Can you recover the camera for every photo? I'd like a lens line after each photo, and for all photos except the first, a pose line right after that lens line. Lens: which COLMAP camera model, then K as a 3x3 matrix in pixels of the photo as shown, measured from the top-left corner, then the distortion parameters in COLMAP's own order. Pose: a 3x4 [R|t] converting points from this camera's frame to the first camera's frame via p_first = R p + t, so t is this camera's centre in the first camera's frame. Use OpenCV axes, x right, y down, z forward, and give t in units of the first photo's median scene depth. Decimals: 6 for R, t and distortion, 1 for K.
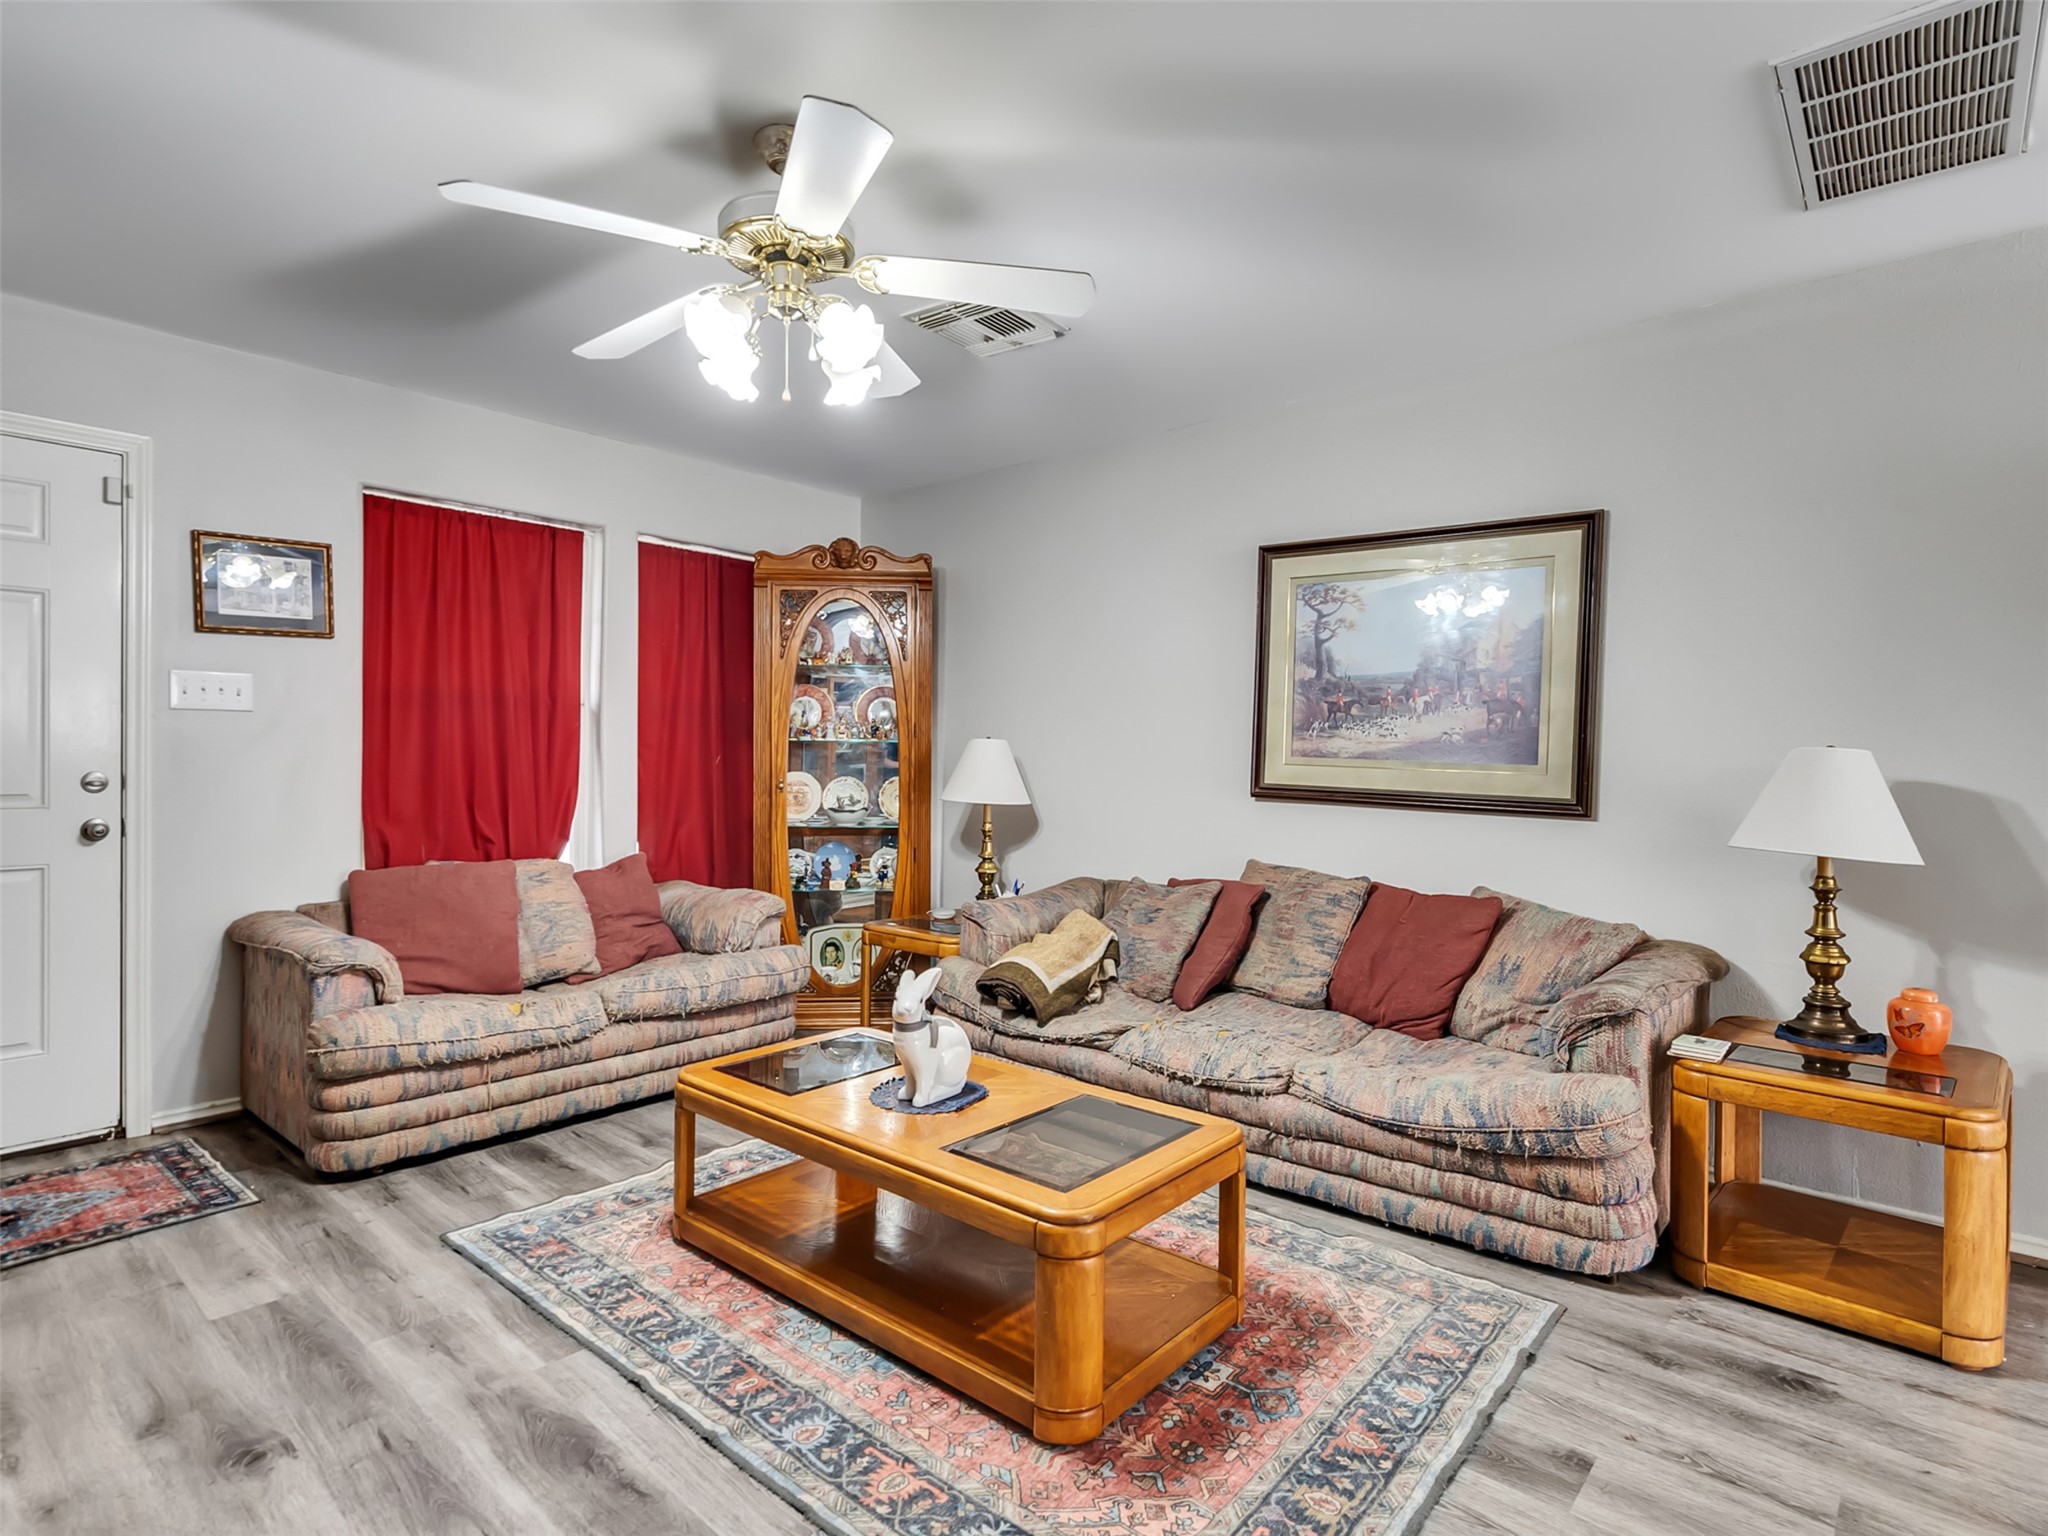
lens RADIAL K [[1062.6, 0, 1007.3], [0, 1062.6, 762.9], [0, 0, 1]] dist [-0.005322, 0.003309]
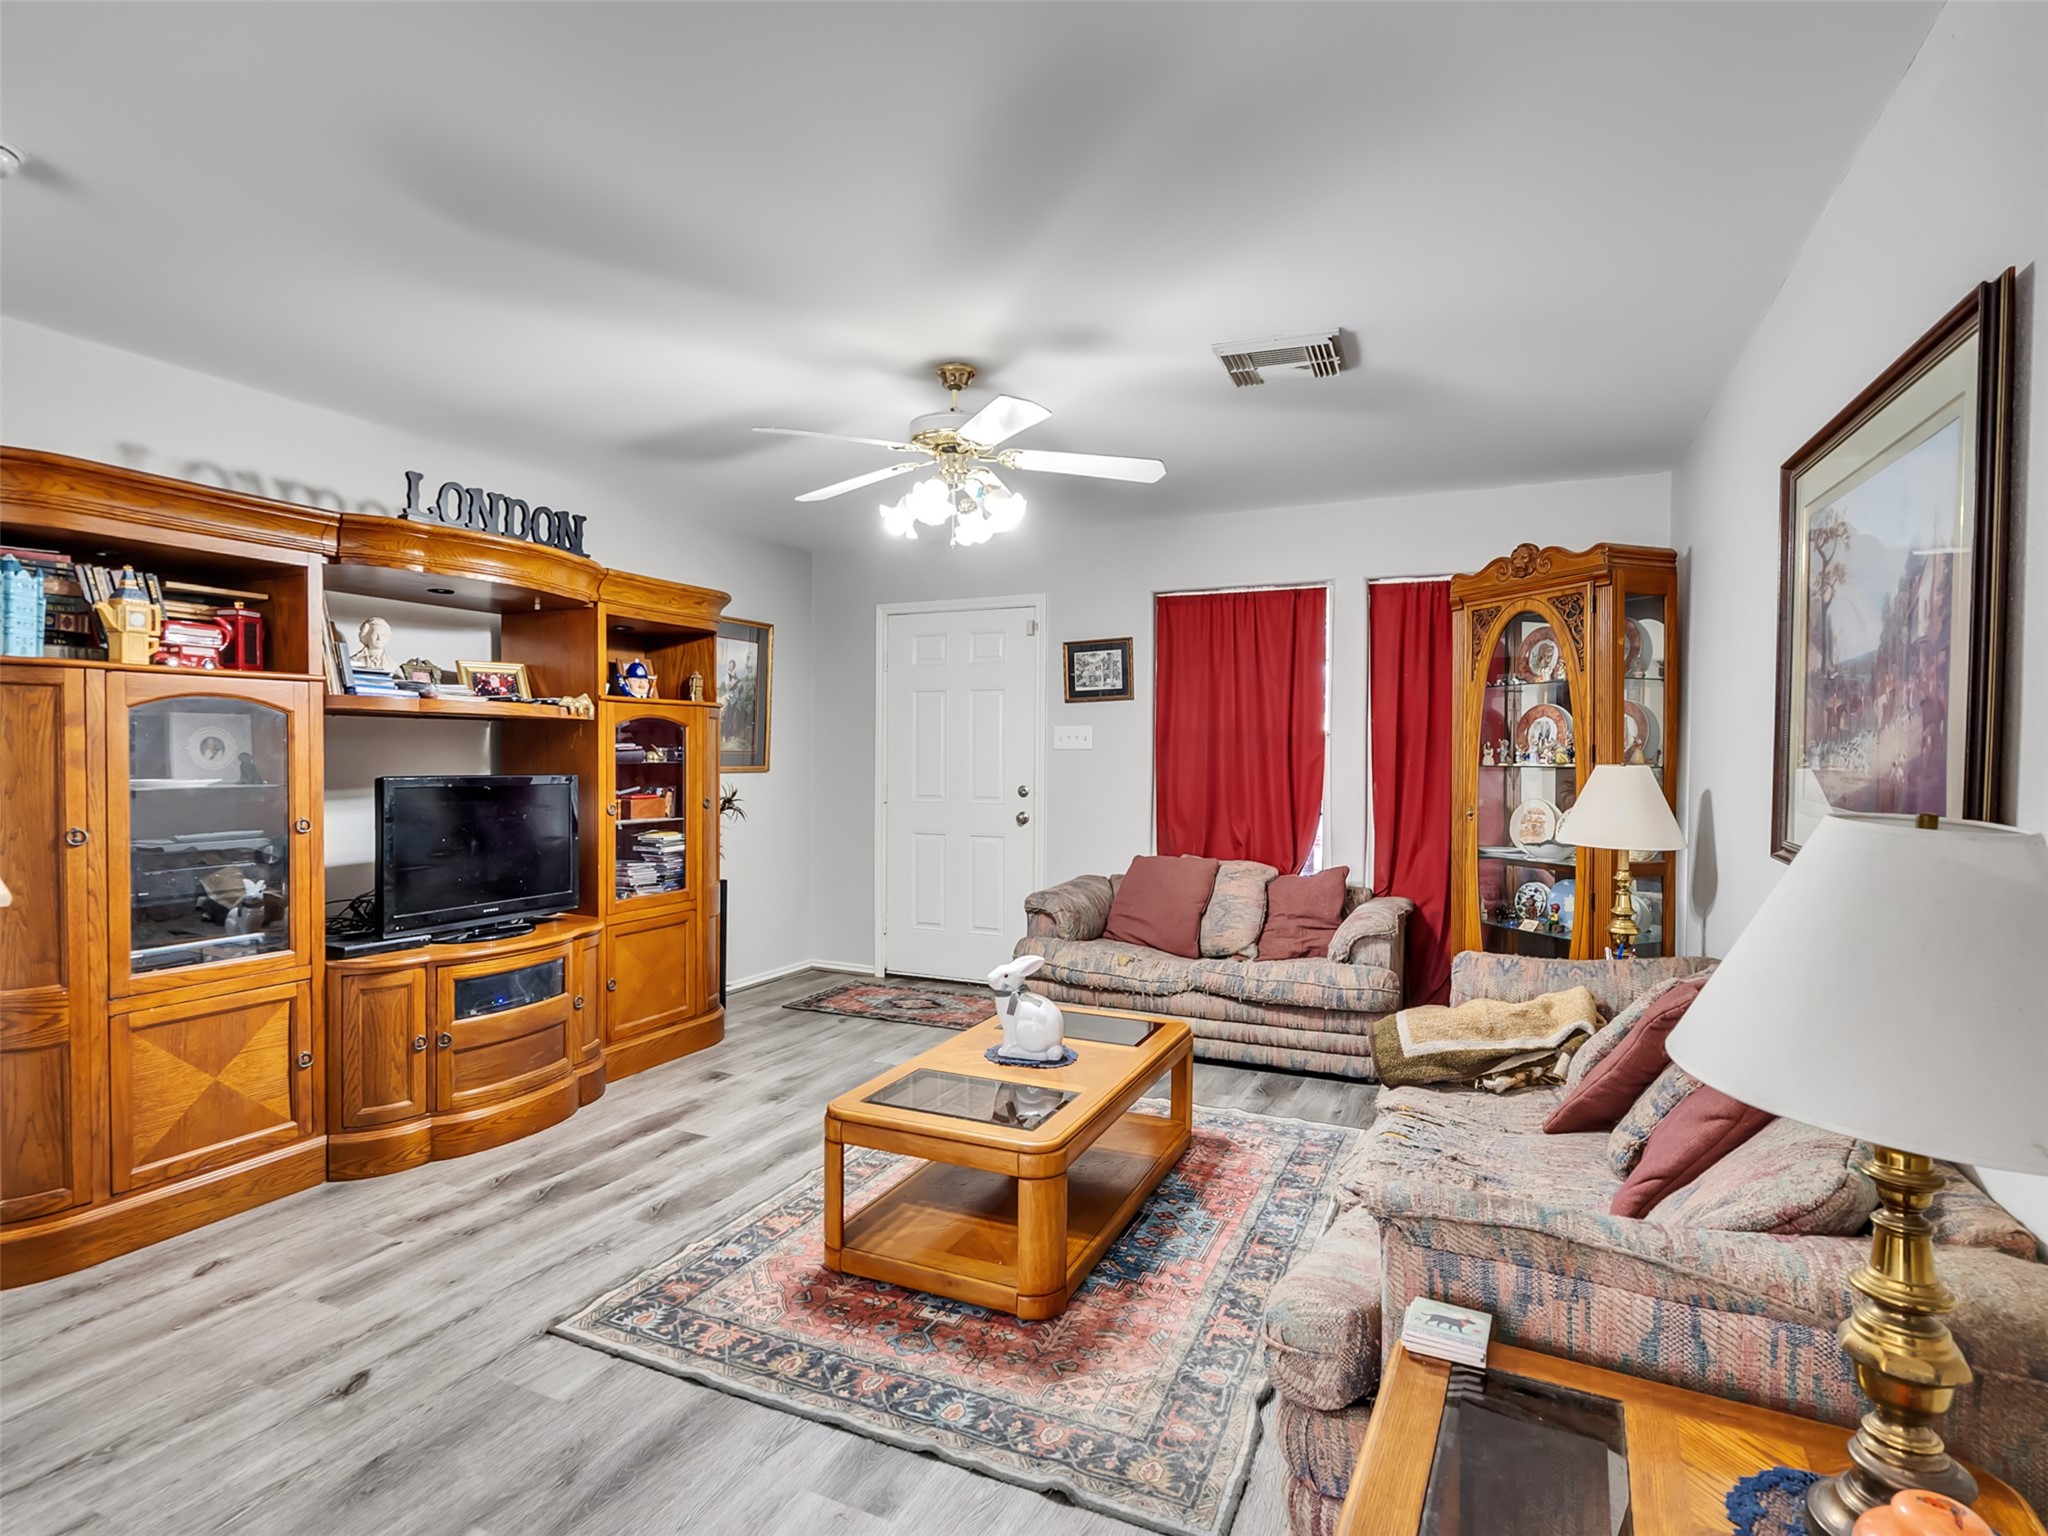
lens RADIAL K [[1062.6, 0, 1005.8], [0, 1062.6, 765.1], [0, 0, 1]] dist [-0.005322, 0.003309]
pose [[0.279659, 0.001687, -0.960098, 0.829324], [-0.008776, 0.999961, -0.000800, -0.024095], [0.960059, 0.008650, 0.279663, 0.446927]]
